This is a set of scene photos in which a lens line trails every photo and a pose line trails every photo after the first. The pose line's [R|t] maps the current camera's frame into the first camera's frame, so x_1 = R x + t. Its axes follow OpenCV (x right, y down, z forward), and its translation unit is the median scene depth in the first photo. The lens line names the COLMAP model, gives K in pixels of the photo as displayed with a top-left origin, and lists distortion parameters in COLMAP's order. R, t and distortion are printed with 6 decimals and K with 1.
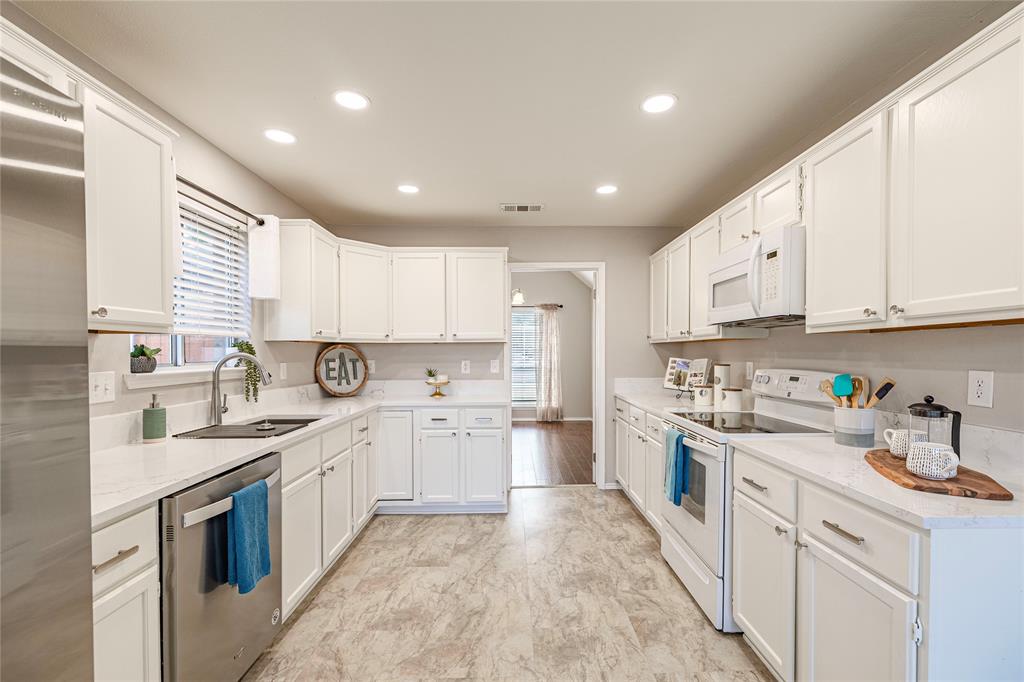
lens RADIAL K [[434.6, 0, 512.8], [0, 434.6, 357.4], [0, 0, 1]] dist [0.002875, -0.000798]
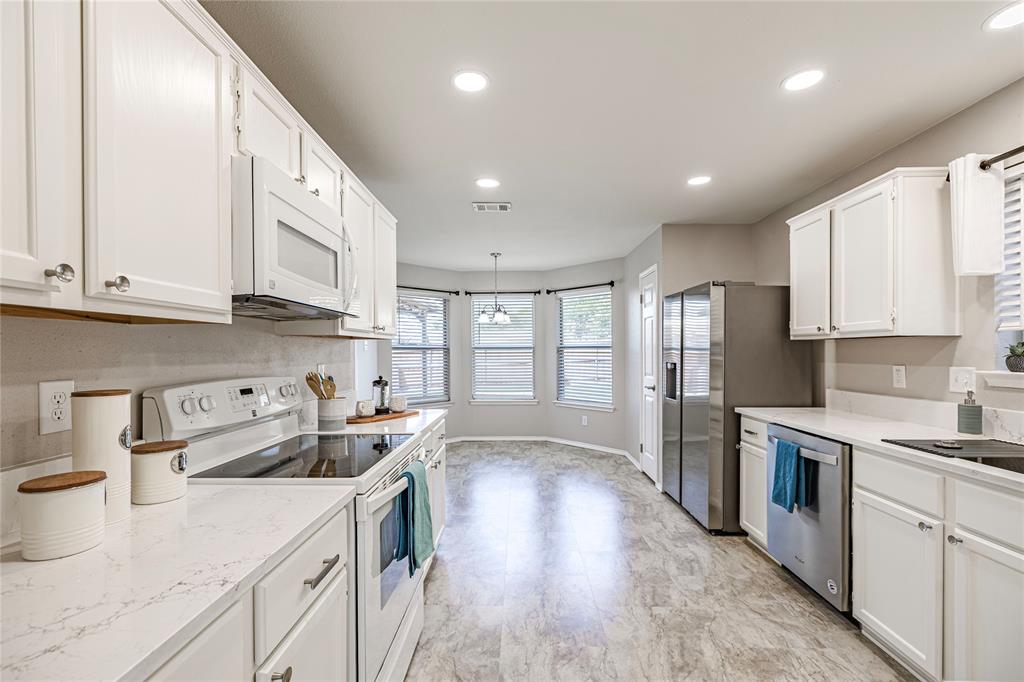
lens RADIAL K [[434.6, 0, 521.0], [0, 434.6, 352.6], [0, 0, 1]] dist [0.002875, -0.000798]
pose [[-0.999707, 0.002346, 0.024107, 0.130863], [0.002764, 0.999846, 0.017318, -0.017454], [-0.024063, 0.017380, -0.999559, 1.208792]]
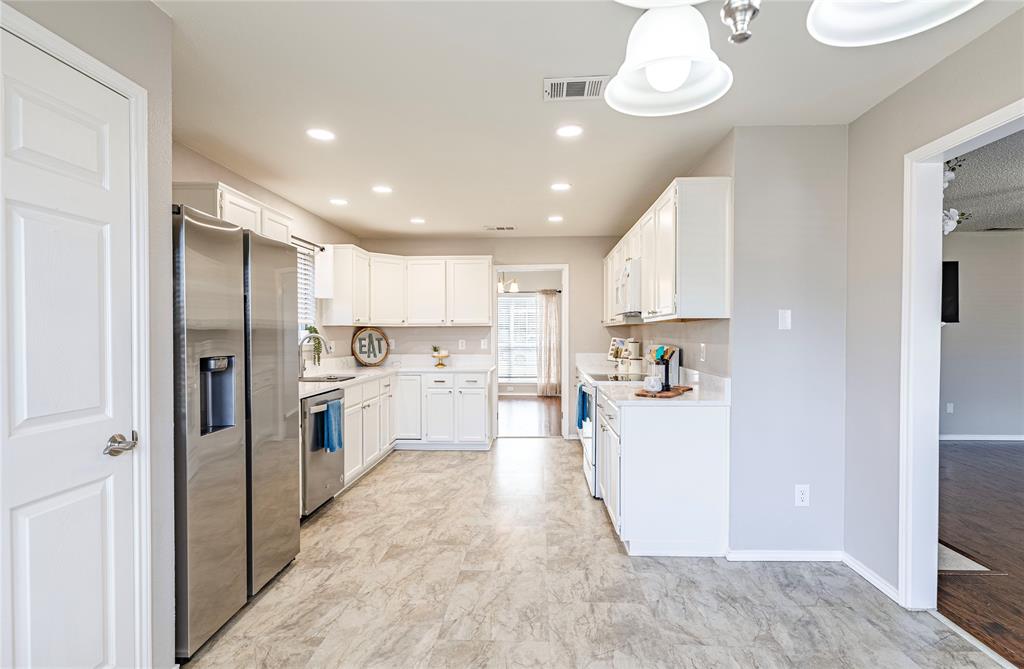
lens RADIAL K [[477.0, 0, 511.4], [0, 477.0, 336.2], [0, 0, 1]] dist [0.001408, -0.000023]
pose [[0.998022, 0.000659, -0.062863, 0.164595], [-0.001006, 0.999984, -0.005482, 0.005890], [0.062858, 0.005534, 0.998007, -0.541399]]
